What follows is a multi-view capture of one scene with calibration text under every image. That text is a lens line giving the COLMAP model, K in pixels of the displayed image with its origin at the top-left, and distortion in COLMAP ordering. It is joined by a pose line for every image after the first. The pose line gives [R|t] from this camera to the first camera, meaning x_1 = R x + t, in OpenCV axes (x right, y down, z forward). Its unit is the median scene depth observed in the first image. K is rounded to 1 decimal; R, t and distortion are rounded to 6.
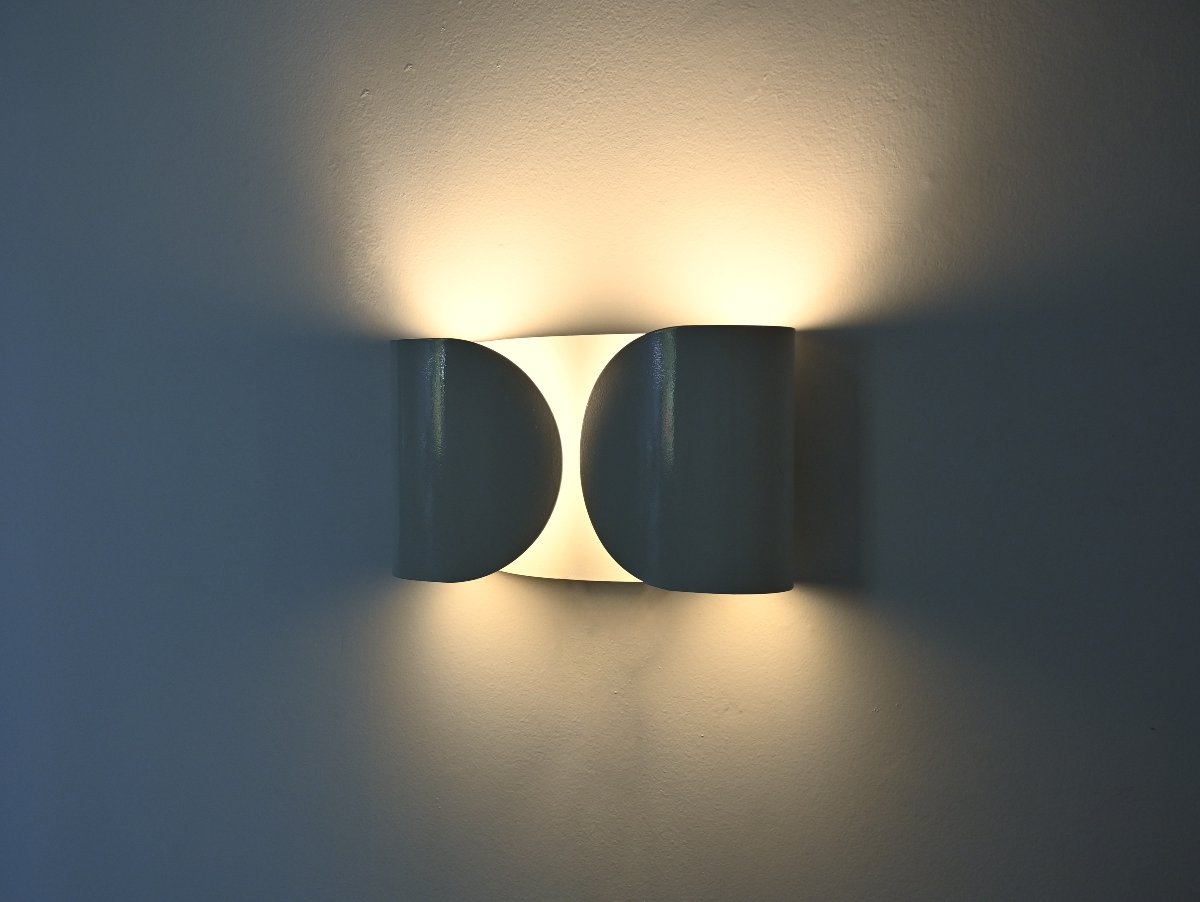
lens RADIAL K [[1227.5, 0, 601.8], [0, 1227.5, 454.3], [0, 0, 1]] dist [-0.003930, 0.000000]
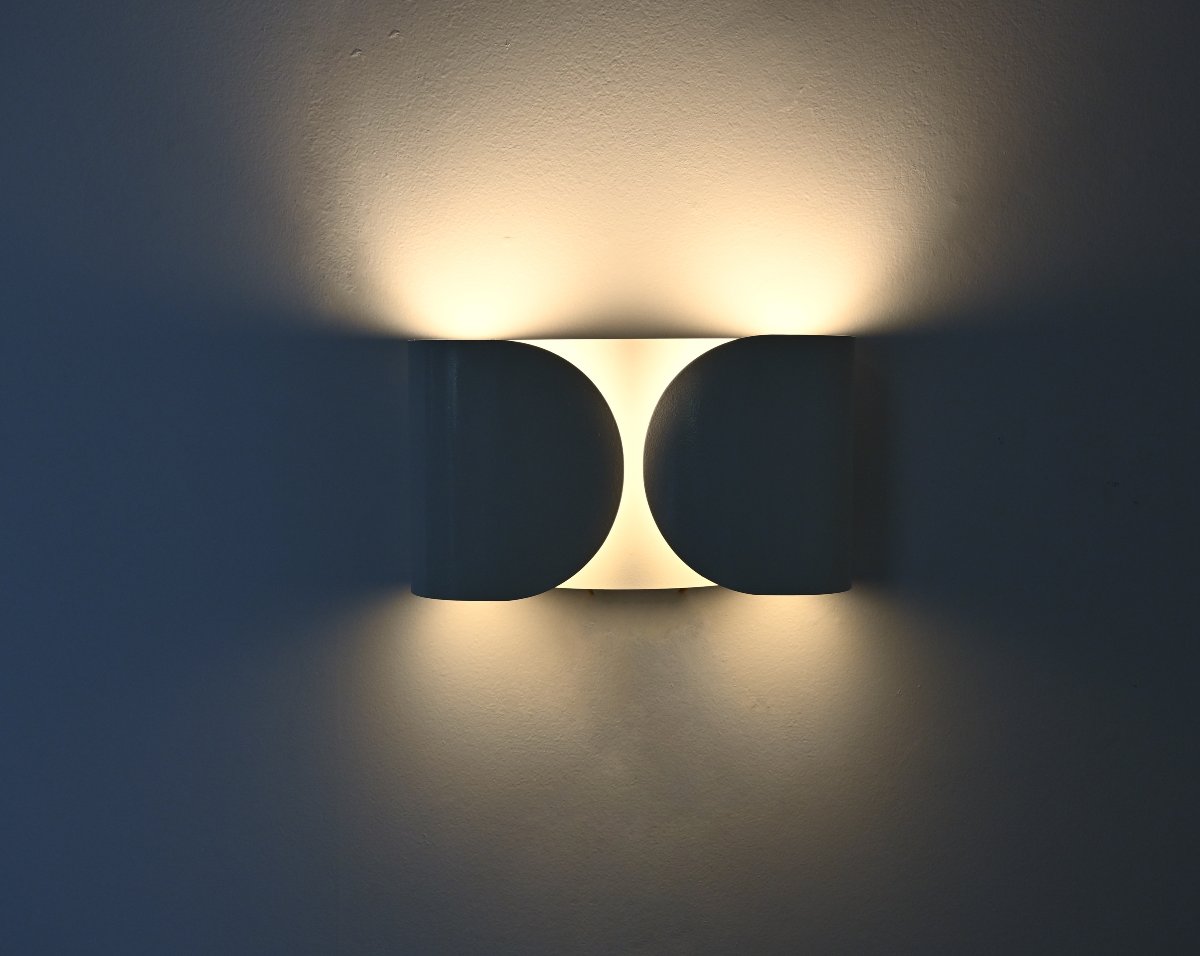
lens RADIAL K [[1613.1, 0, 604.2], [0, 1613.1, 481.9], [0, 0, 1]] dist [-0.001606, 0.000000]
pose [[0.916712, -0.028836, 0.398506, -0.550578], [0.013467, 0.999055, 0.041315, -0.036490], [-0.399321, -0.032508, 0.916235, -0.176981]]
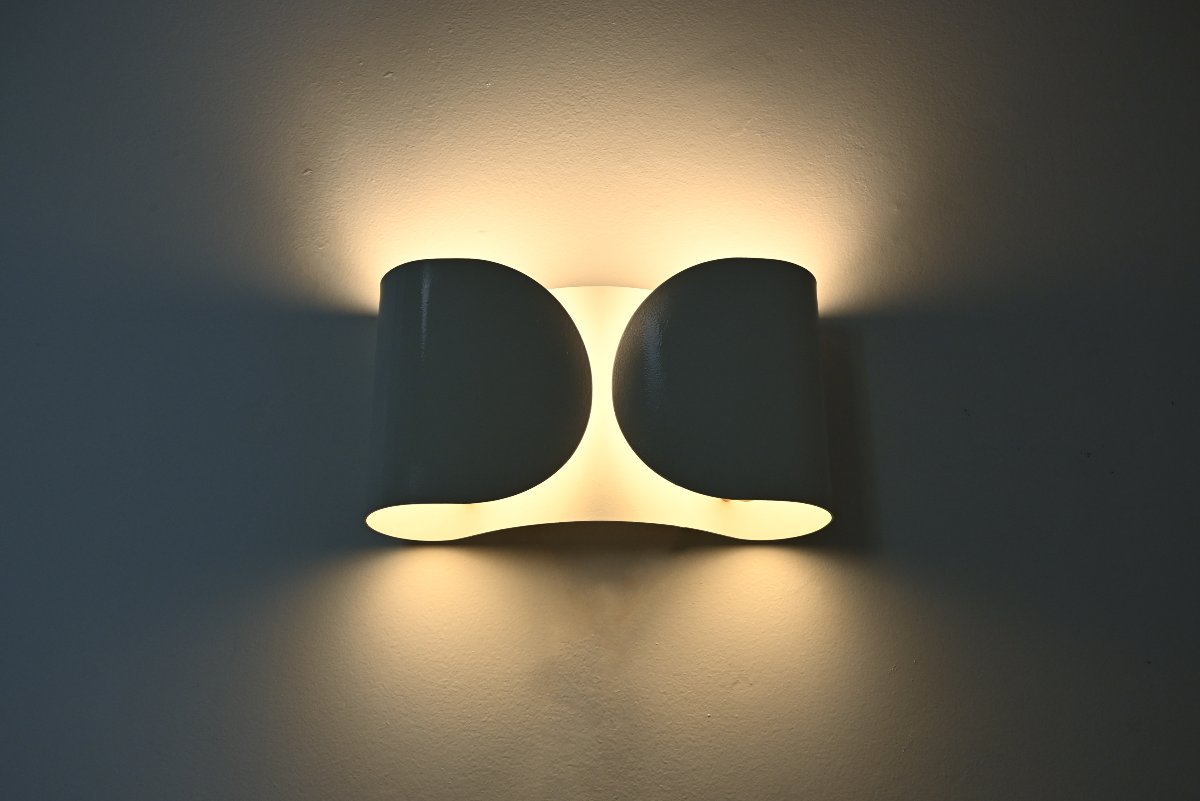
lens RADIAL K [[1304.1, 0, 590.6], [0, 1304.1, 401.4], [0, 0, 1]] dist [-0.001633, 0.000000]
pose [[0.905641, 0.173136, 0.387089, -0.418701], [0.014280, 0.899880, -0.435905, 0.449668], [-0.423804, 0.400301, 0.812496, 0.168823]]
